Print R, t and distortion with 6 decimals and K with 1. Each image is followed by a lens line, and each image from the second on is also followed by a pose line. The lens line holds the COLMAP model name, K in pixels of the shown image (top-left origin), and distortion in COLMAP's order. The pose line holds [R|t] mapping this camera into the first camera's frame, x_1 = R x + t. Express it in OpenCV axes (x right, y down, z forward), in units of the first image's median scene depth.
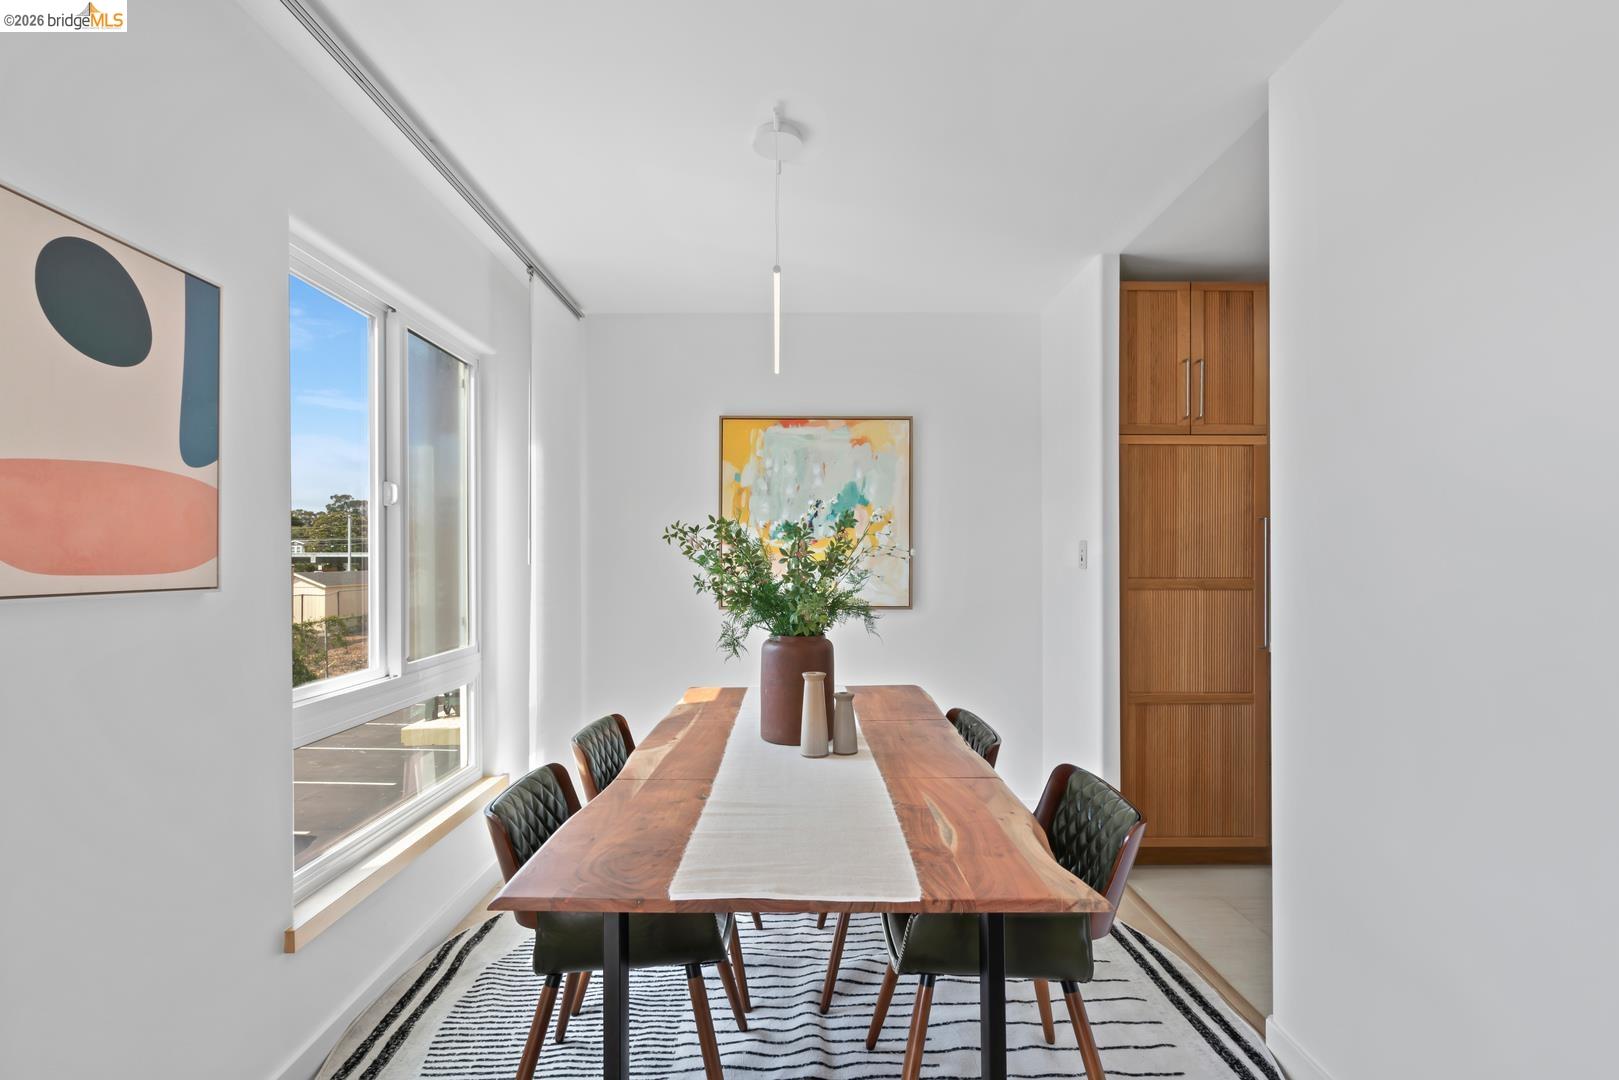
lens RADIAL K [[741.6, 0, 809.8], [0, 741.6, 565.7], [0, 0, 1]] dist [-0.009957, 0.004493]
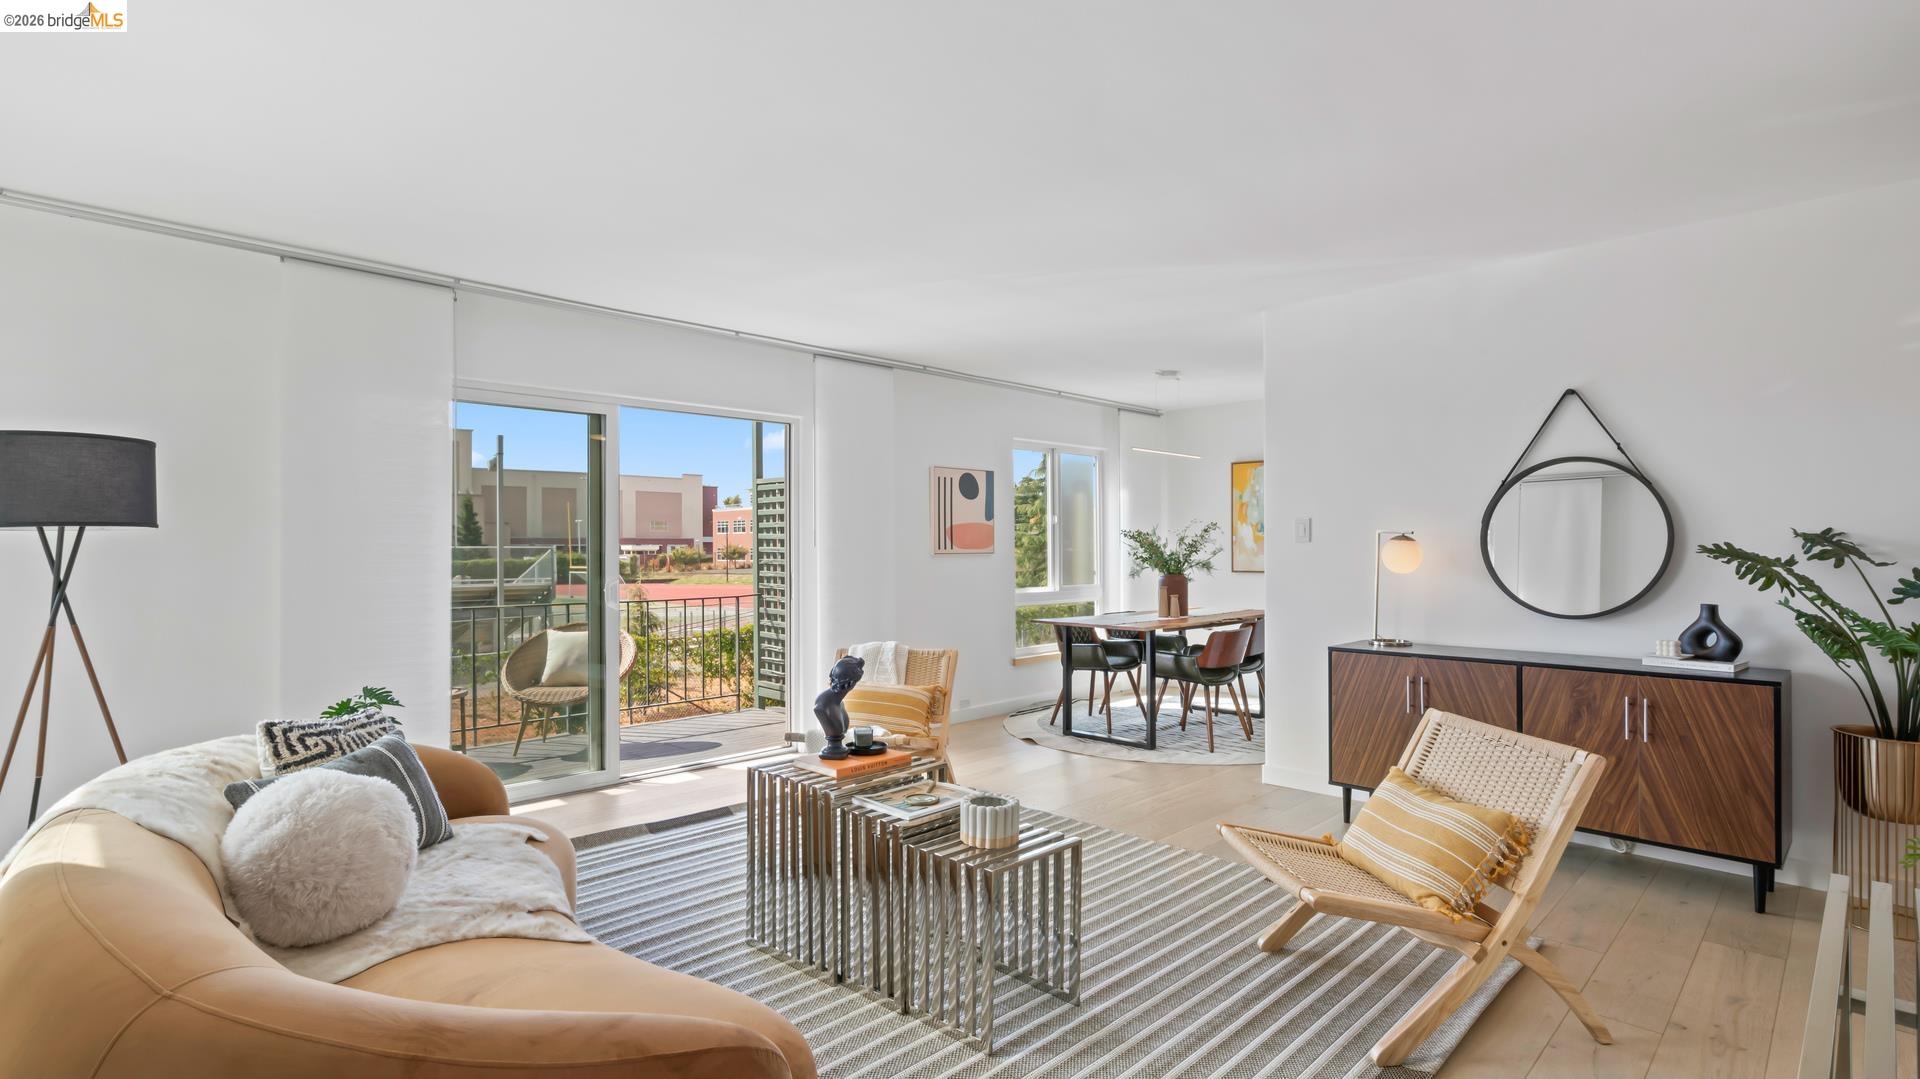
lens RADIAL K [[926.7, 0, 966.5], [0, 926.7, 548.7], [0, 0, 1]] dist [0.001689, 0.000883]
pose [[0.698869, -0.001167, -0.715249, 1.201850], [-0.002163, 0.999991, -0.003745, 0.013479], [0.715247, 0.004164, 0.698860, -1.159500]]
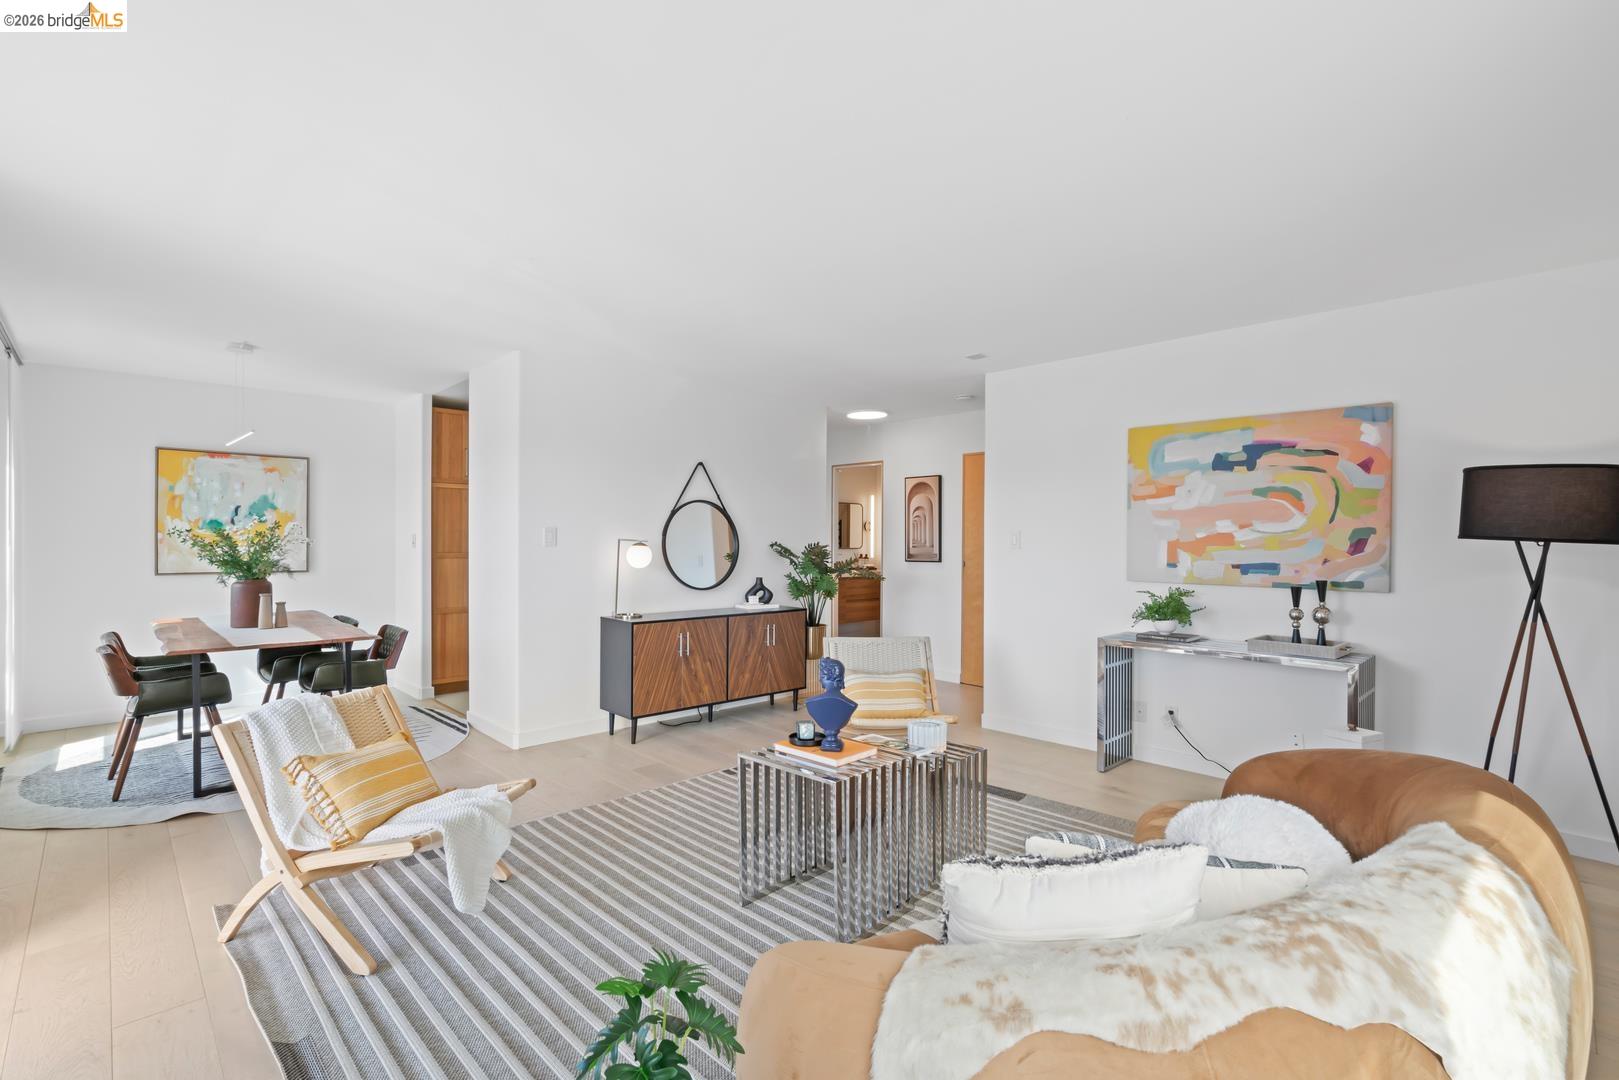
lens RADIAL K [[741.6, 0, 813.7], [0, 741.6, 539.0], [0, 0, 1]] dist [-0.009957, 0.004493]
pose [[0.726675, 0.006698, 0.686949, -0.215989], [-0.003307, 0.999975, -0.006251, -0.012591], [-0.686974, 0.002270, 0.726679, -1.202257]]
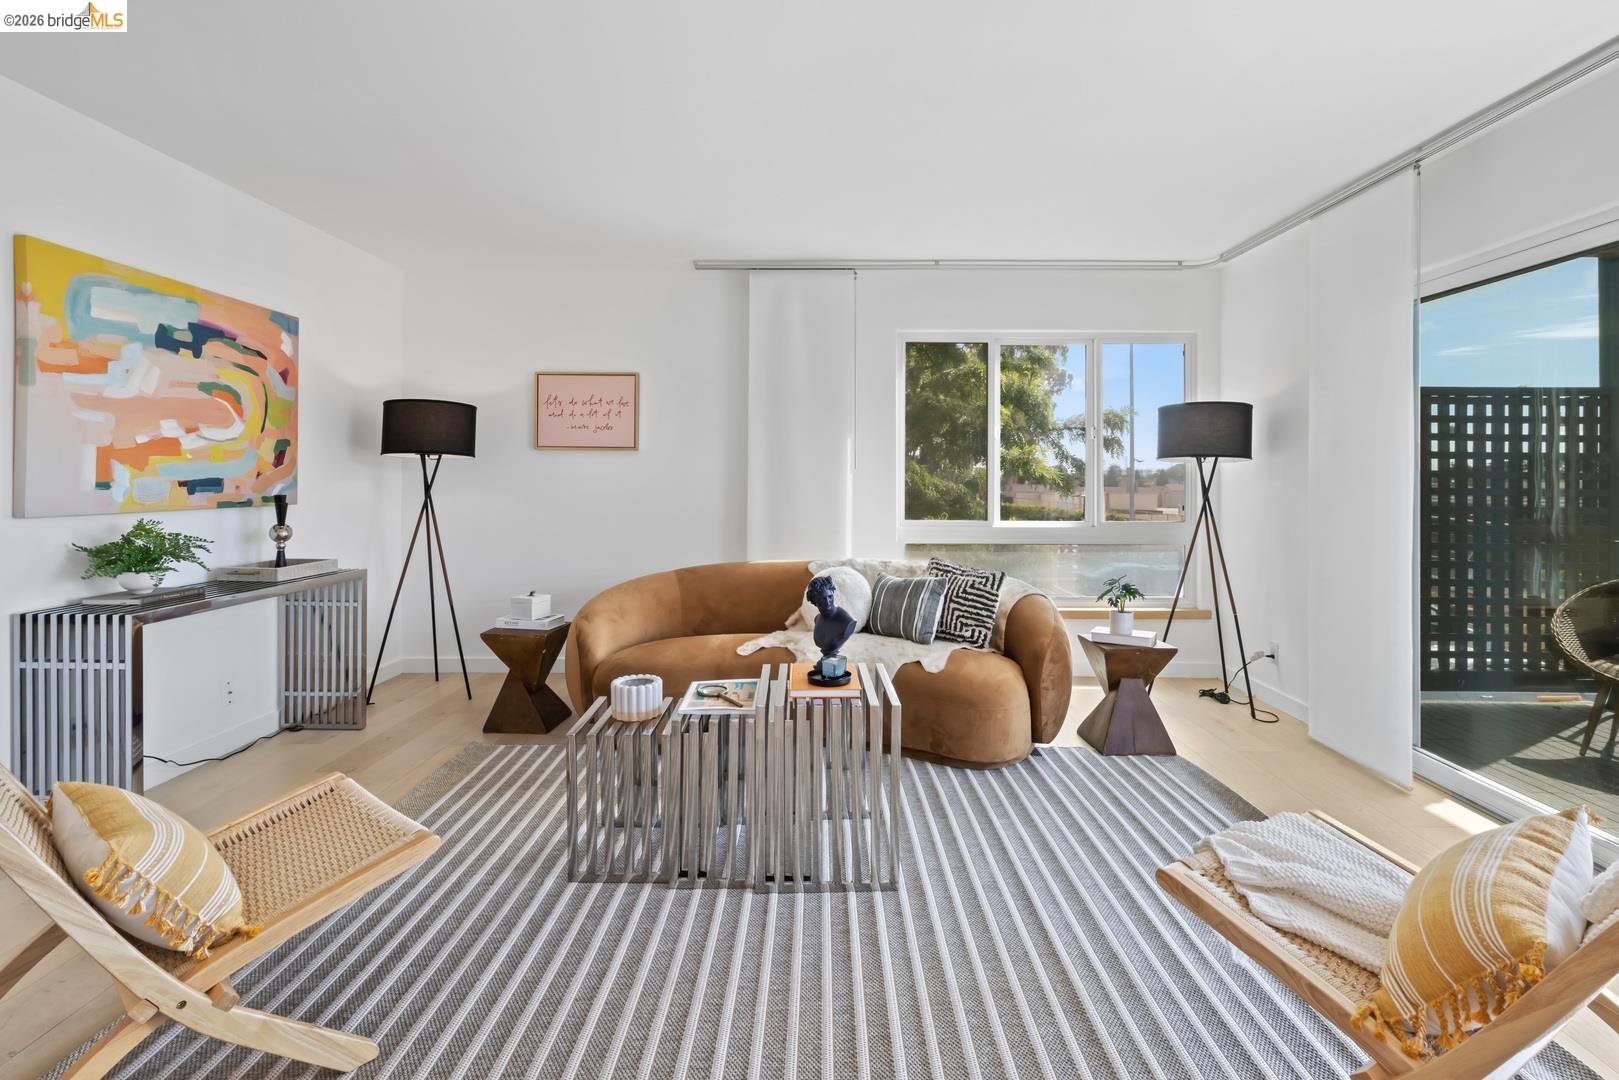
lens RADIAL K [[741.6, 0, 814.2], [0, 741.6, 481.5], [0, 0, 1]] dist [-0.009957, 0.004493]
pose [[-0.999459, -0.000019, 0.032879, 0.396401], [0.000436, 0.999904, 0.013824, 0.010403], [-0.032876, 0.013831, -0.999364, 0.237828]]
